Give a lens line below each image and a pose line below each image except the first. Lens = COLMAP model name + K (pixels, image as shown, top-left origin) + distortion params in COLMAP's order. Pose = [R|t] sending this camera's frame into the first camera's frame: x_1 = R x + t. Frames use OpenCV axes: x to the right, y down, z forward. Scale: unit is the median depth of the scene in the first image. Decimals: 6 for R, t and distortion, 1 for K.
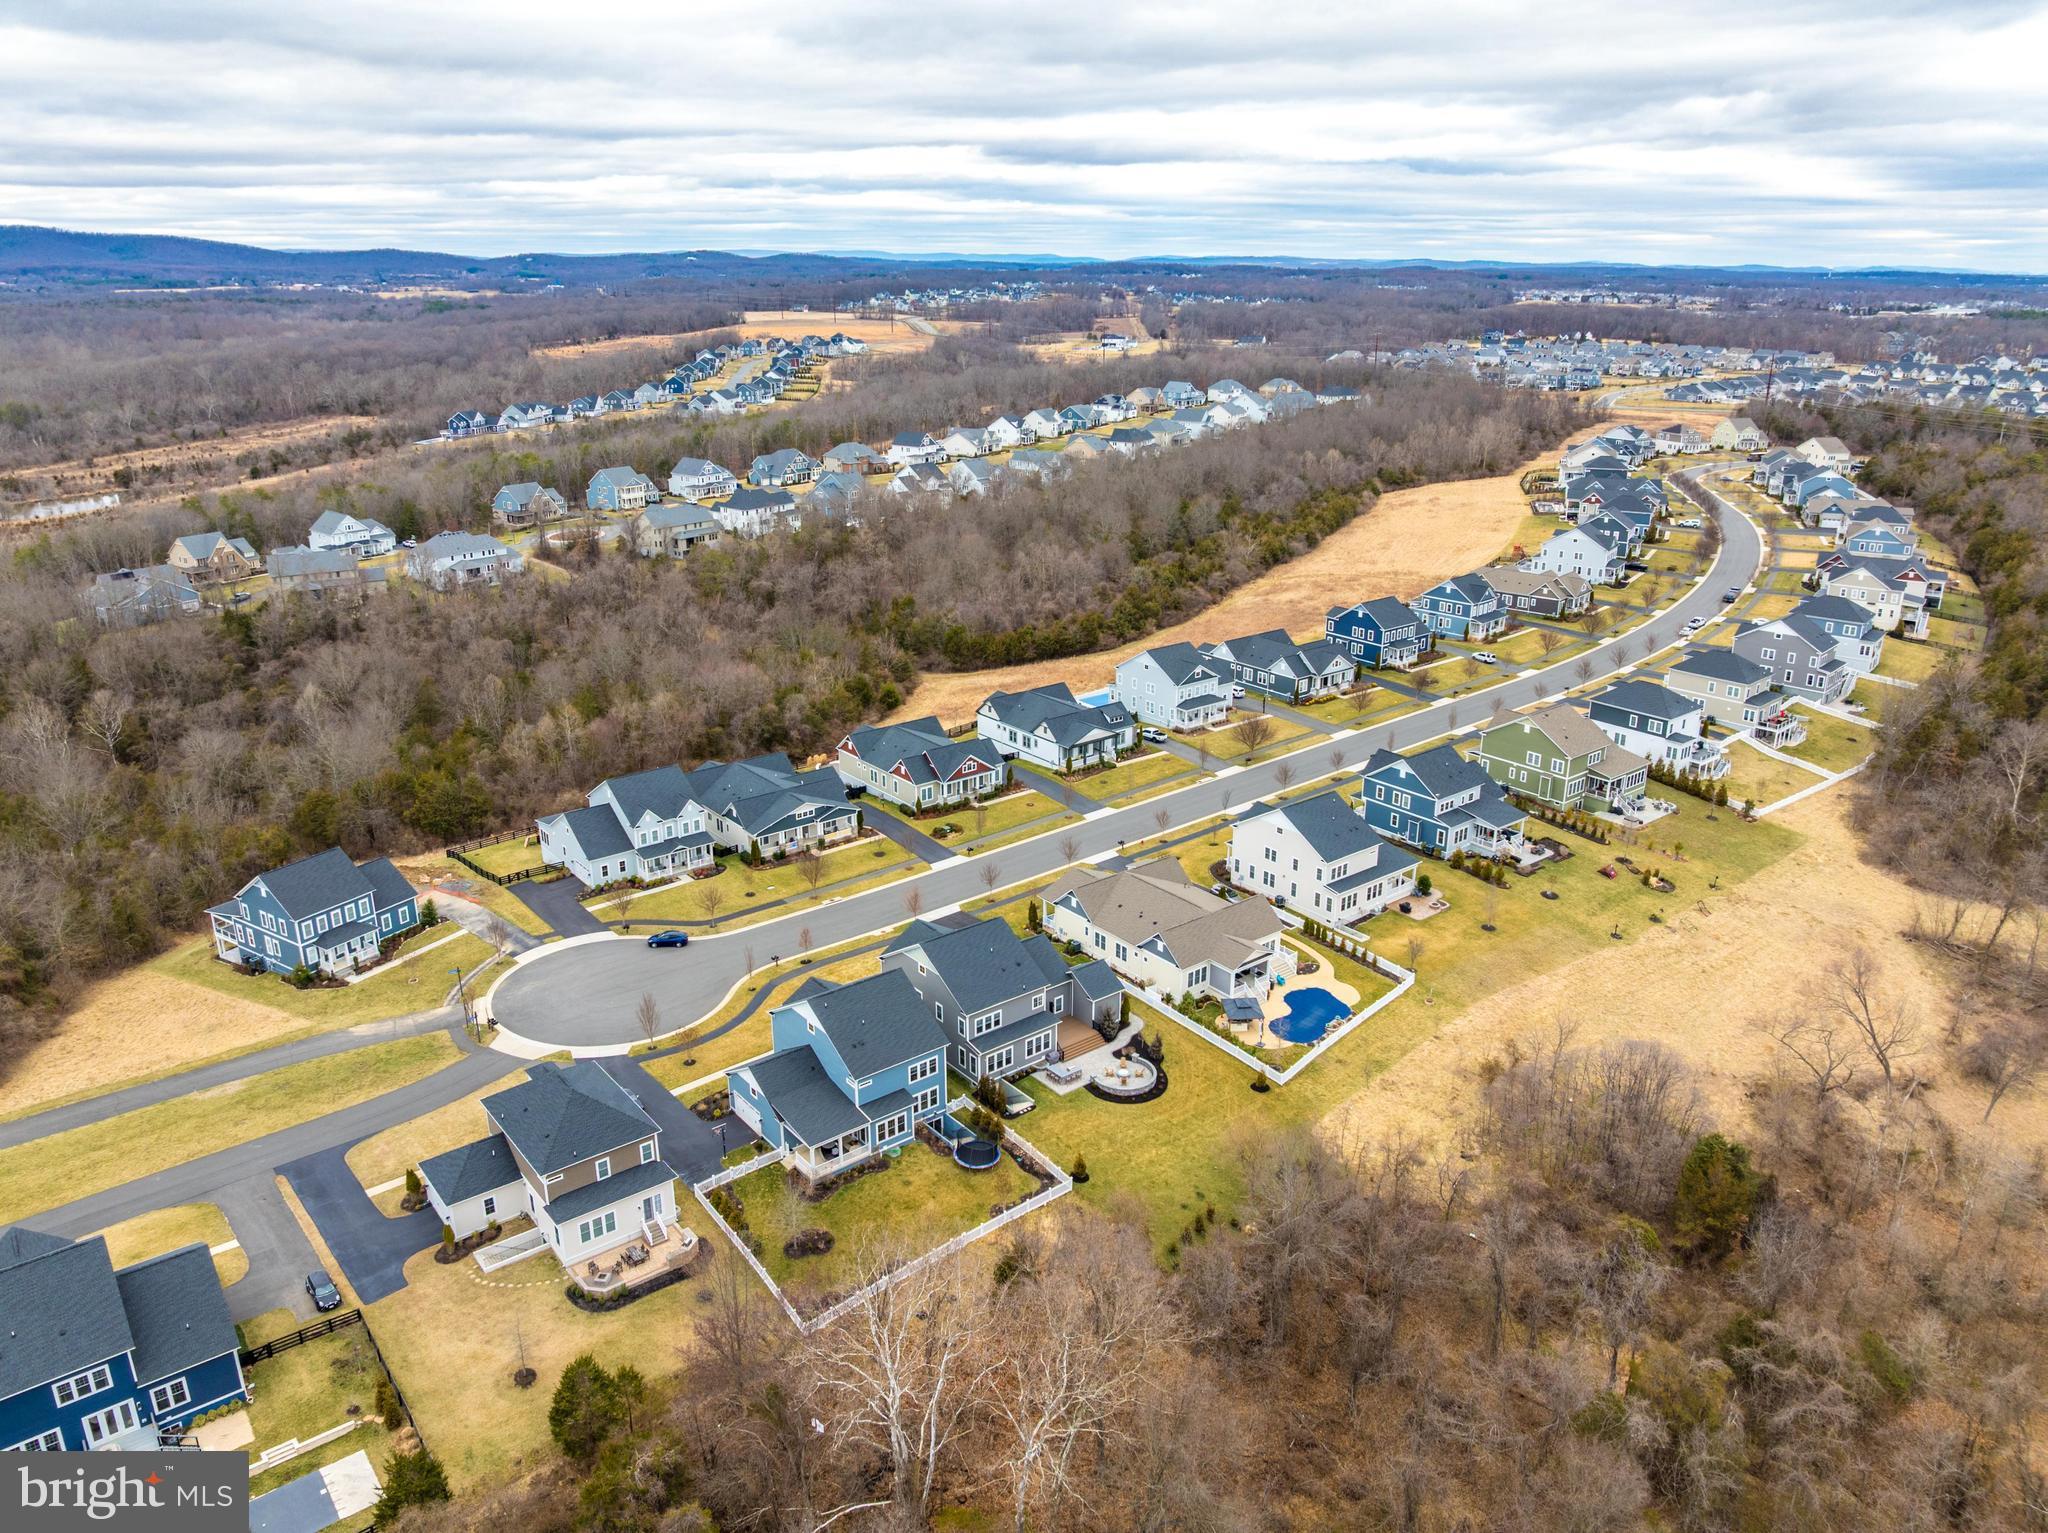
lens RADIAL K [[1442.2, 0, 1024.0], [0, 1442.2, 766.5], [0, 0, 1]] dist [-0.003352, -0.048252]
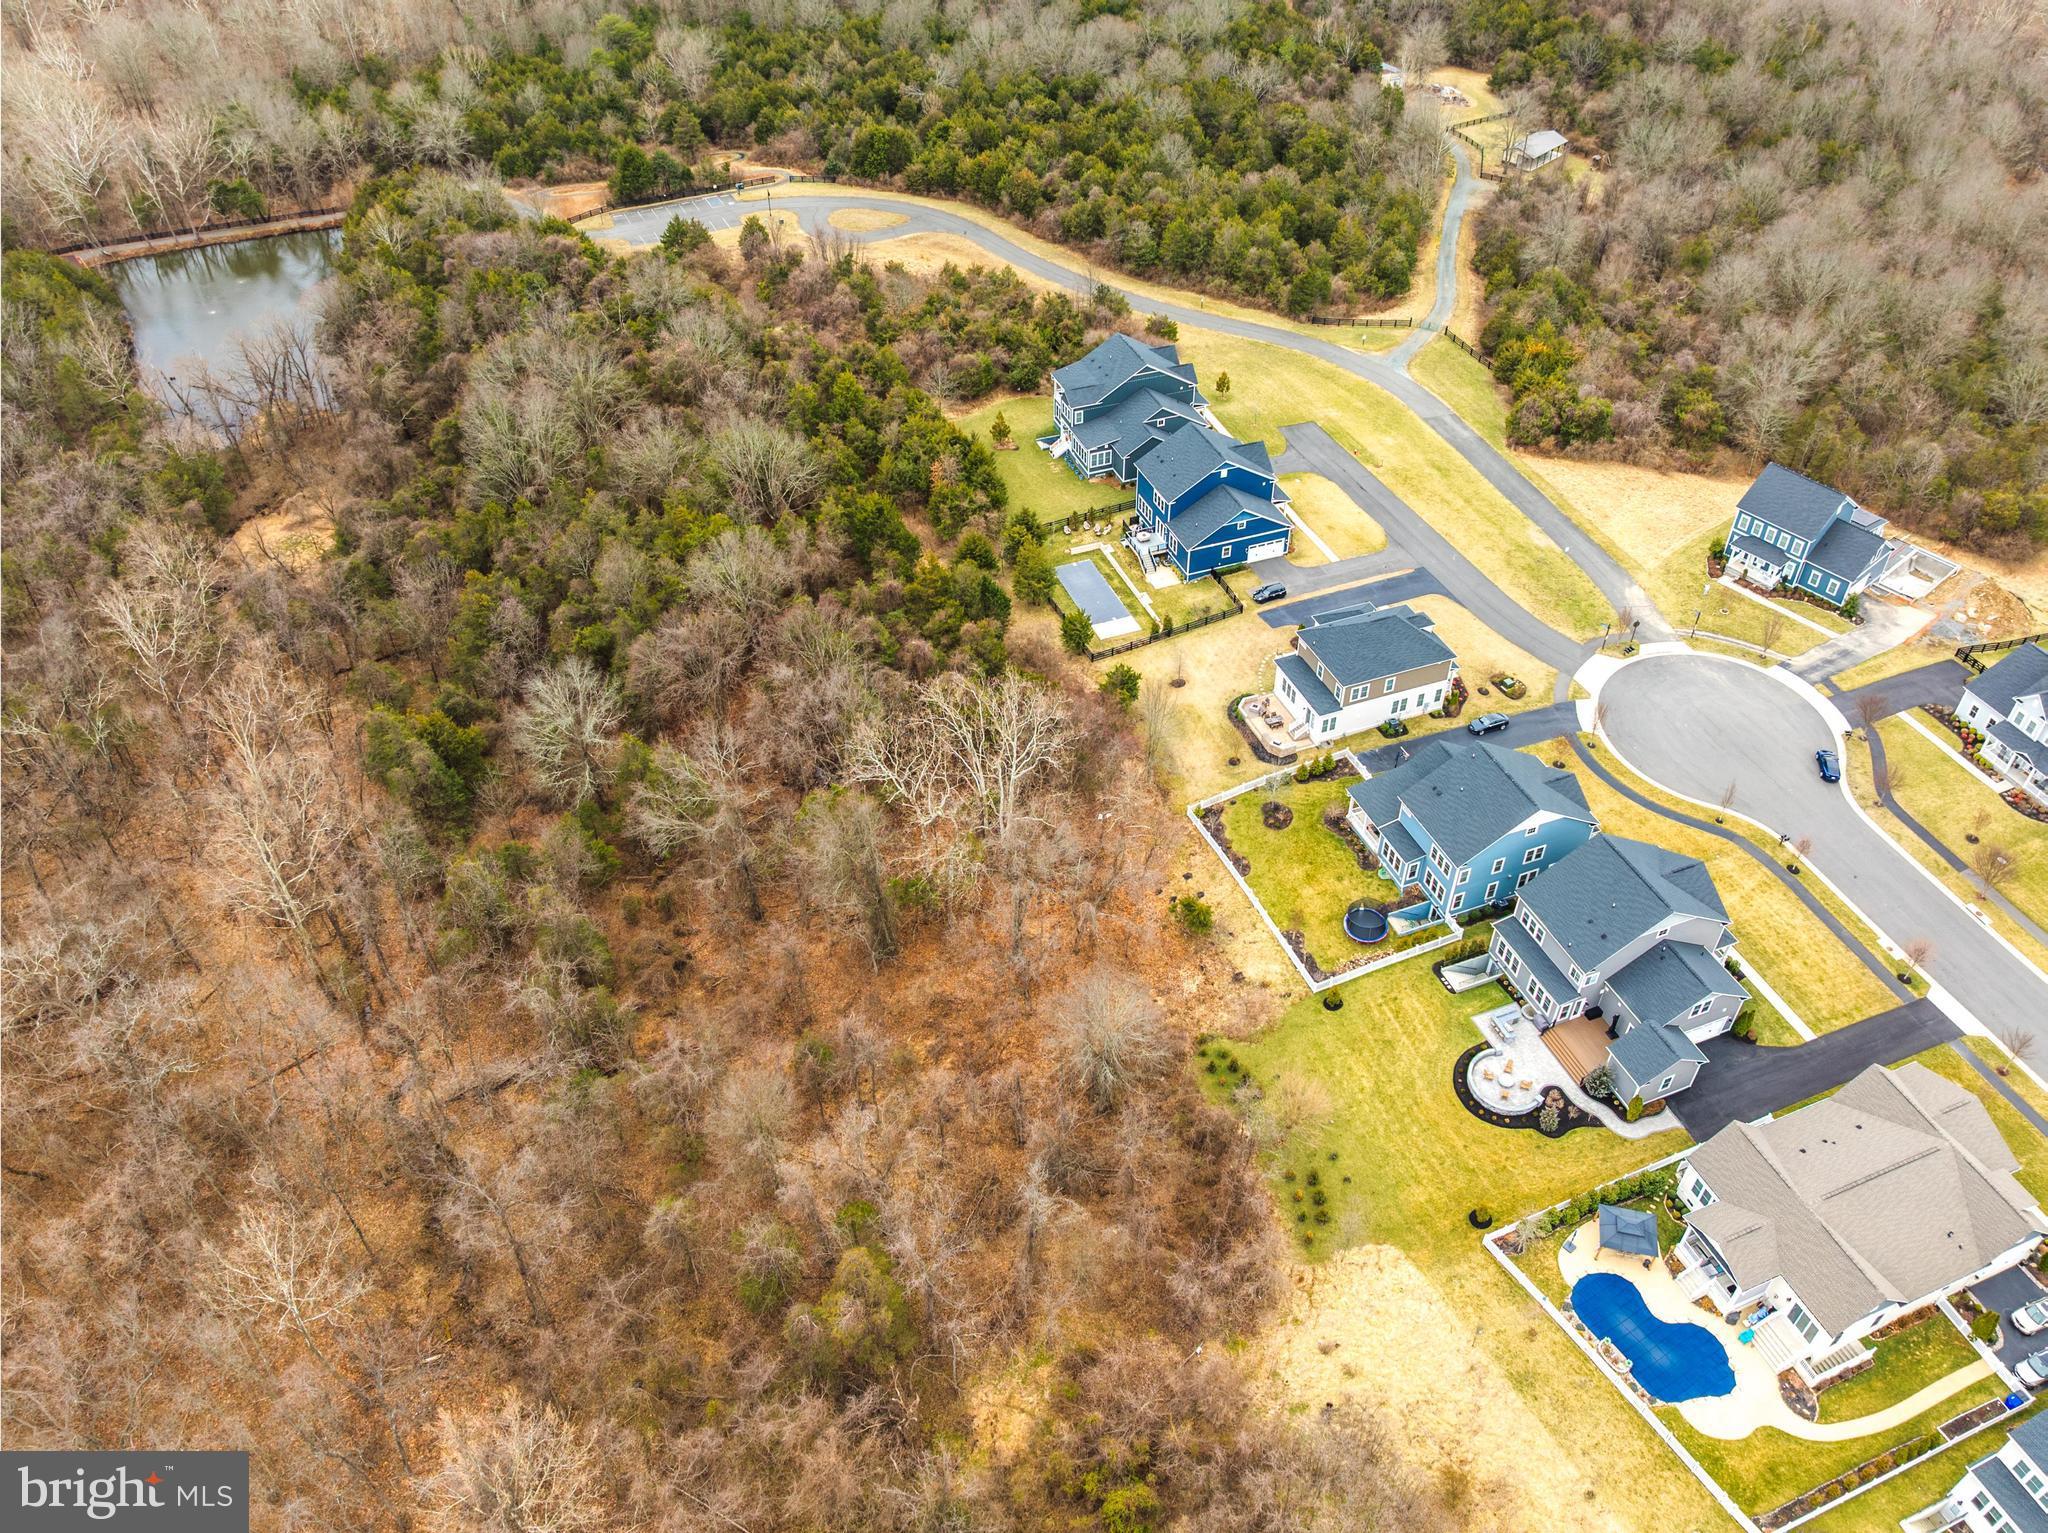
lens RADIAL K [[1487.5, 0, 1068.2], [0, 1487.5, 764.6], [0, 0, 1]] dist [-0.028548, -0.022401]
pose [[-0.286280, 0.637189, -0.715565, 0.577017], [-0.323603, 0.638639, 0.698155, -0.388441], [0.901845, 0.431427, 0.023367, 0.577432]]
